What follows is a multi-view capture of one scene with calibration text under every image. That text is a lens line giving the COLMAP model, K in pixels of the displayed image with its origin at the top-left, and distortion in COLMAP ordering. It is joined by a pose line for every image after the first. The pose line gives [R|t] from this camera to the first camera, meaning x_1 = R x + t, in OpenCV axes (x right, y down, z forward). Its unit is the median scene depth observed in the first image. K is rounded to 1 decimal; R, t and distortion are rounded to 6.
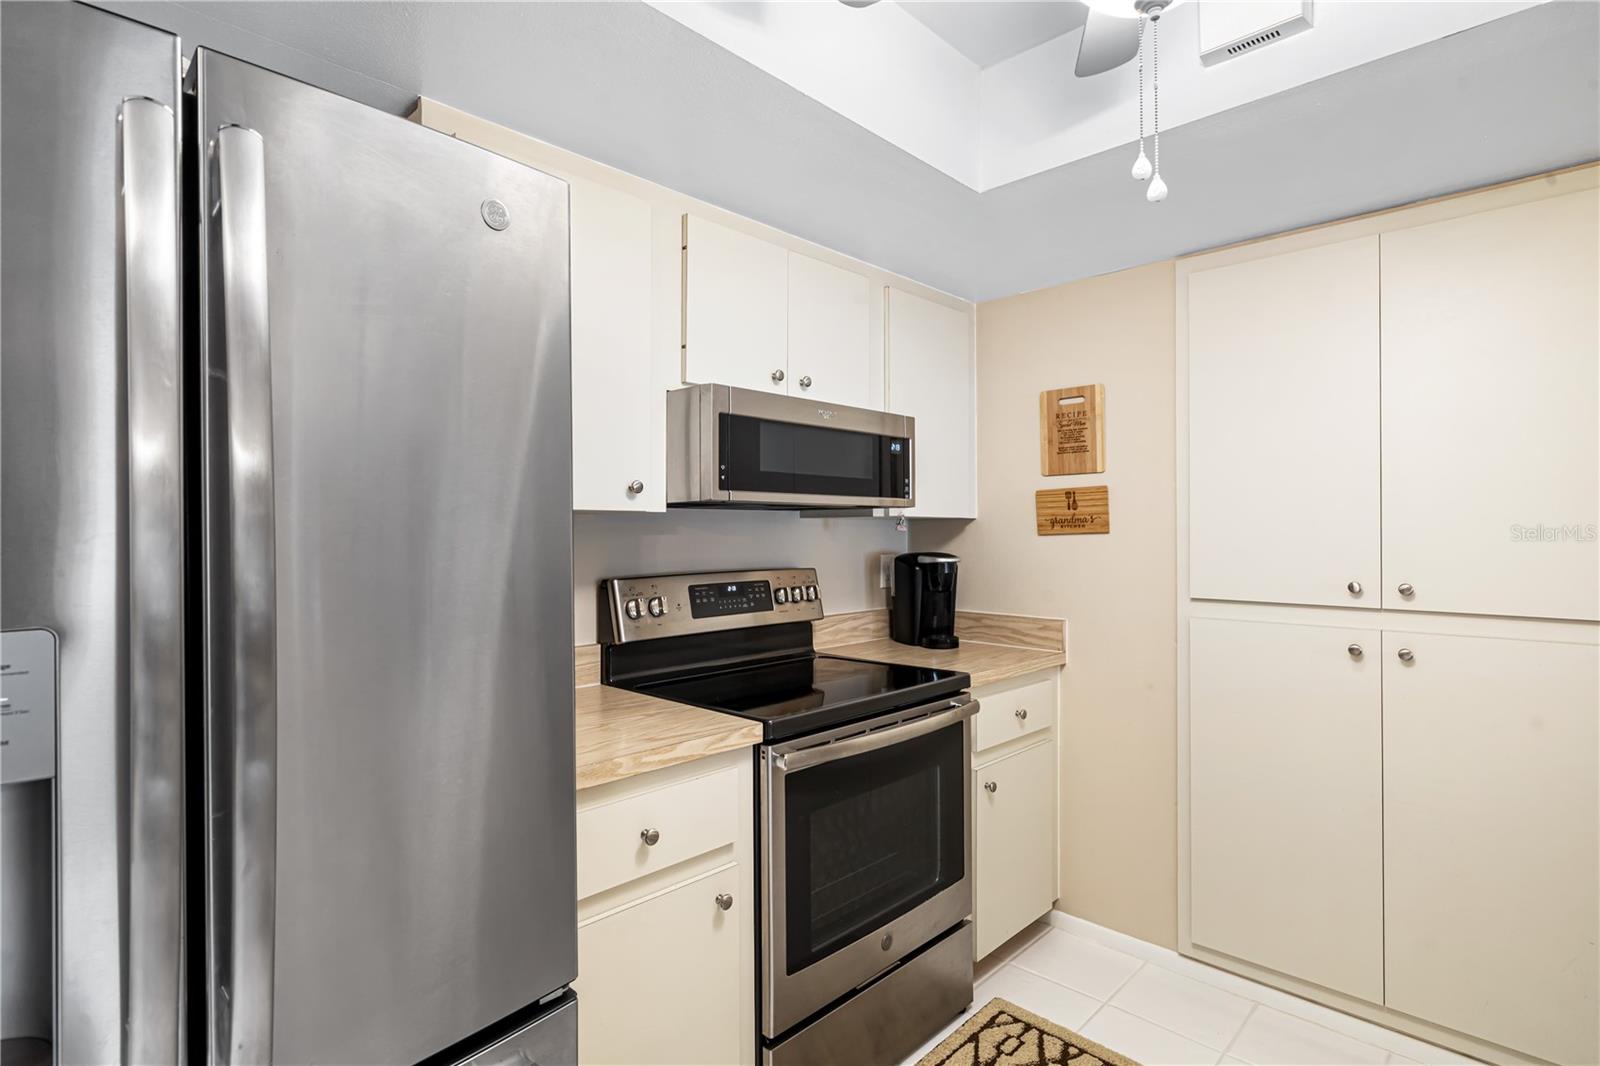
lens RADIAL K [[807.3, 0, 787.0], [0, 807.3, 525.5], [0, 0, 1]] dist [-0.007453, 0.003033]
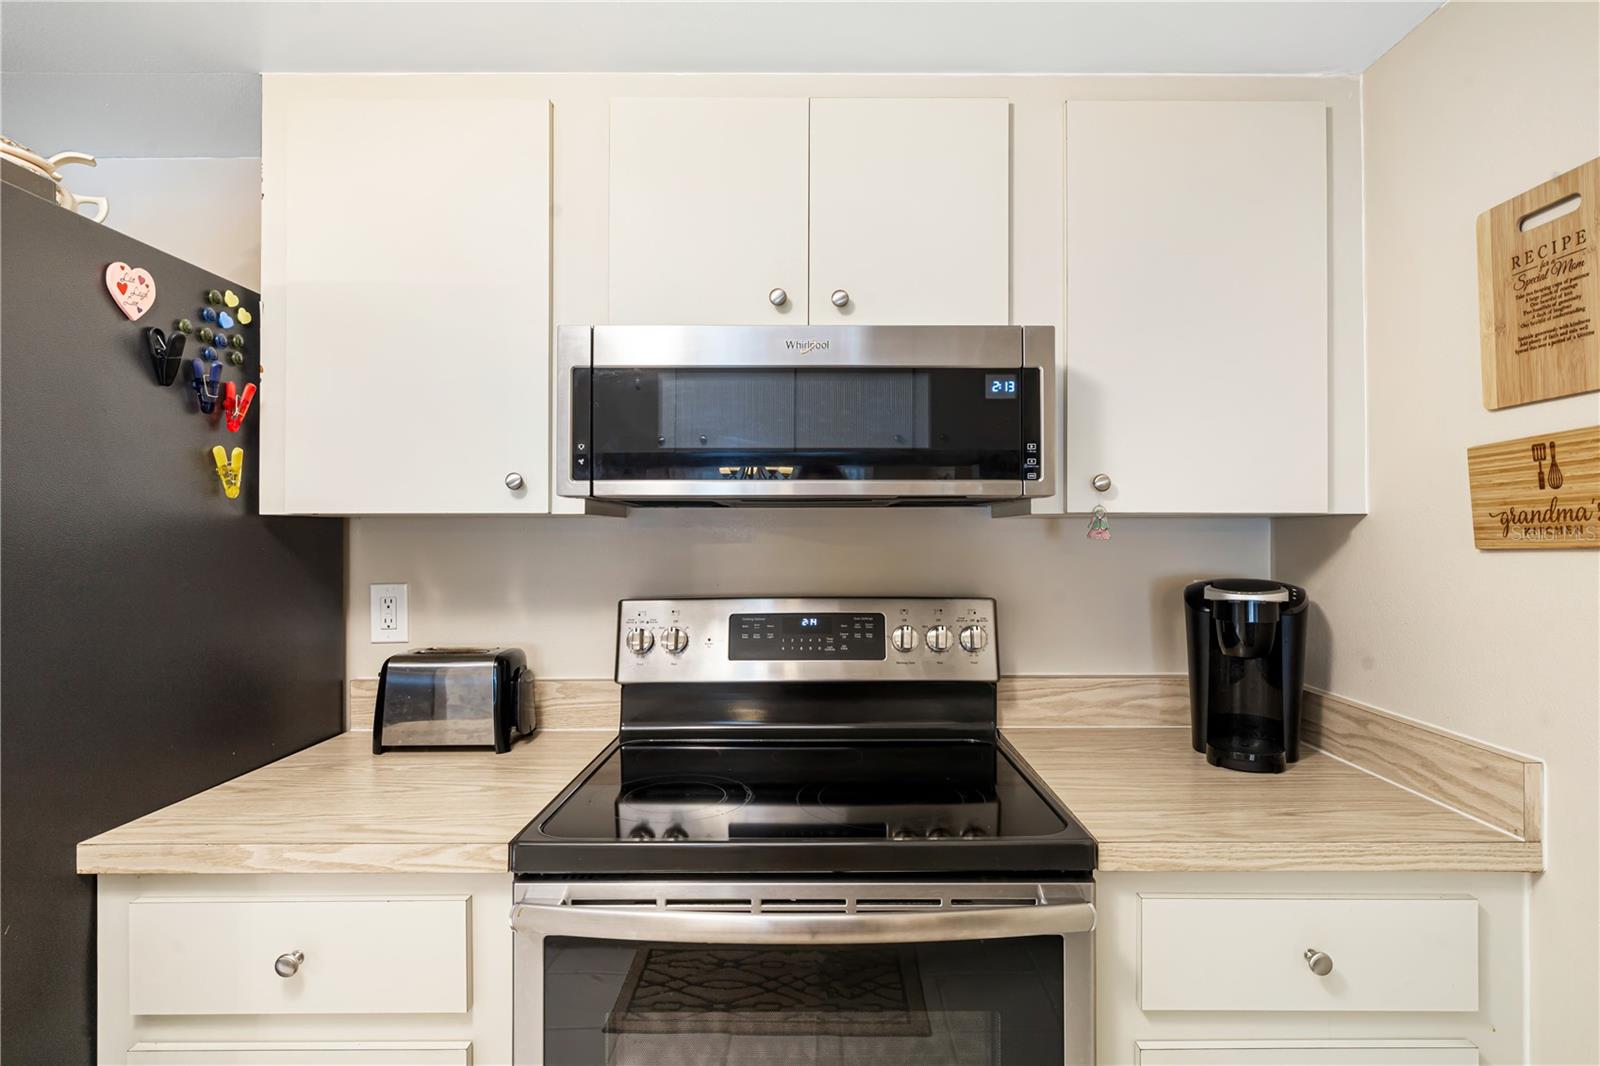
lens RADIAL K [[807.3, 0, 801.1], [0, 807.3, 527.0], [0, 0, 1]] dist [-0.007453, 0.003033]
pose [[0.703039, -0.005533, -0.711130, 0.397024], [0.005247, 0.999983, -0.002593, -0.001492], [0.711132, -0.001908, 0.703056, 0.485244]]
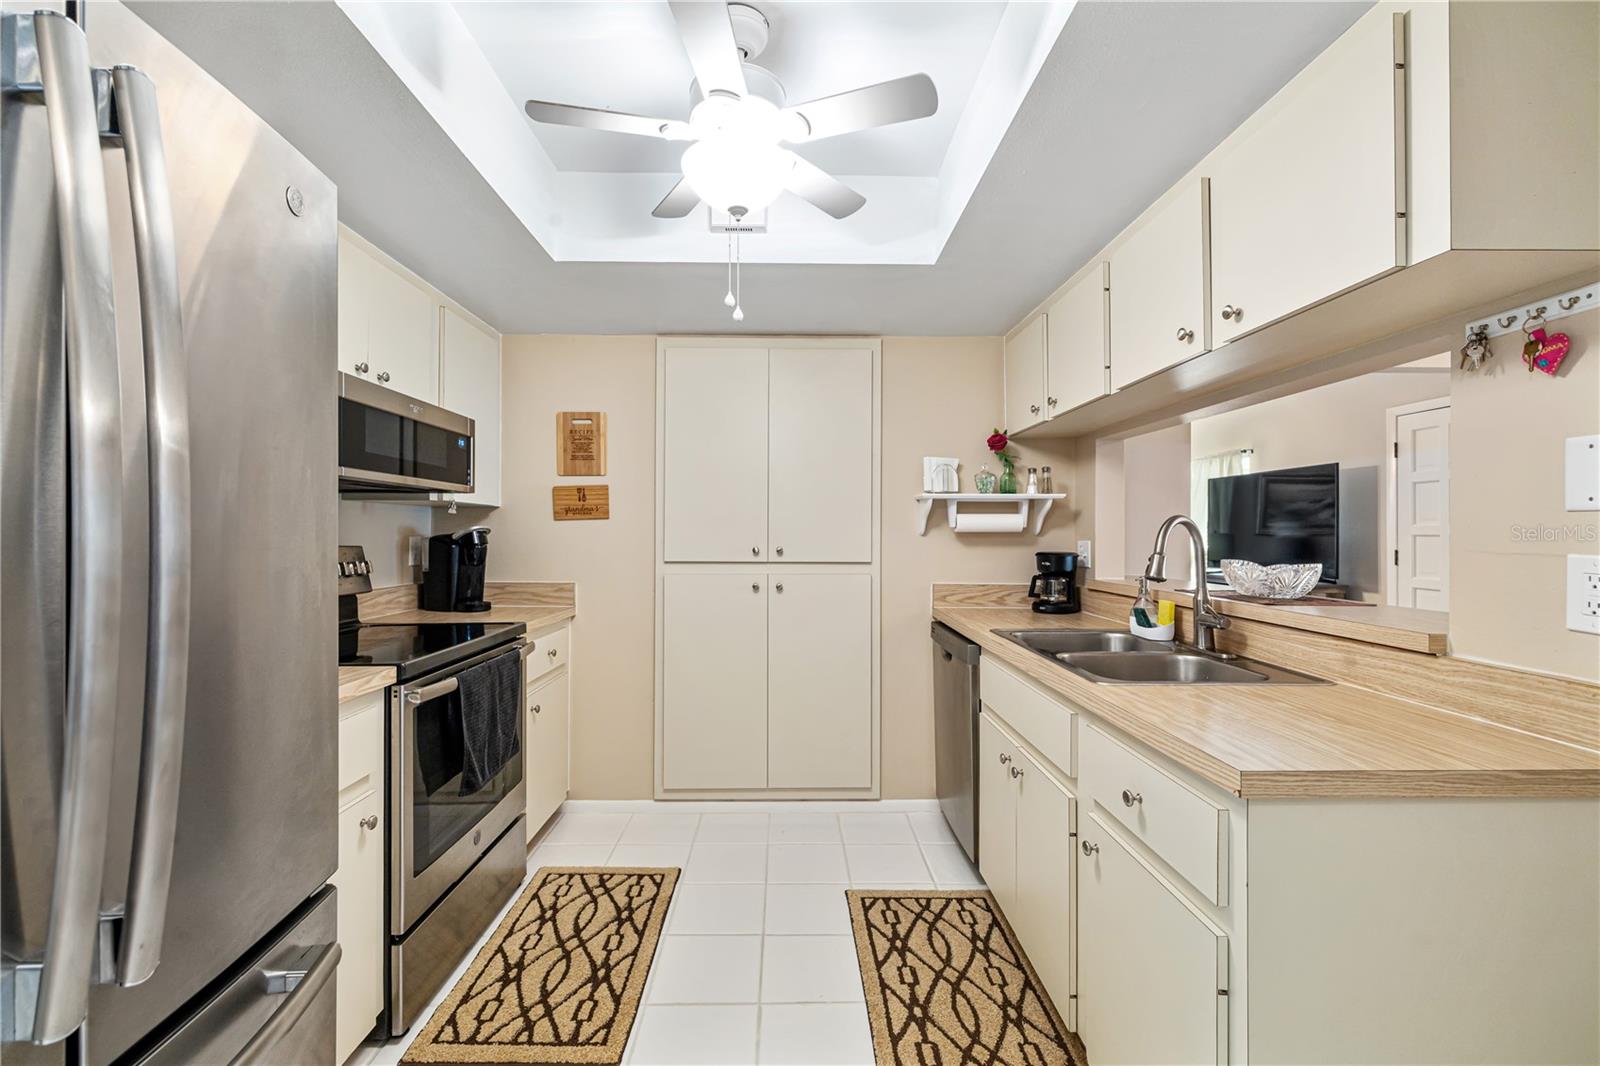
lens RADIAL K [[682.4, 0, 792.1], [0, 682.4, 530.8], [0, 0, 1]] dist [0.021475, -0.001020]
pose [[0.708781, 0.007378, 0.705390, -0.222614], [-0.009302, 0.999956, -0.001113, 0.029633], [-0.705368, -0.005773, 0.708818, -0.075621]]
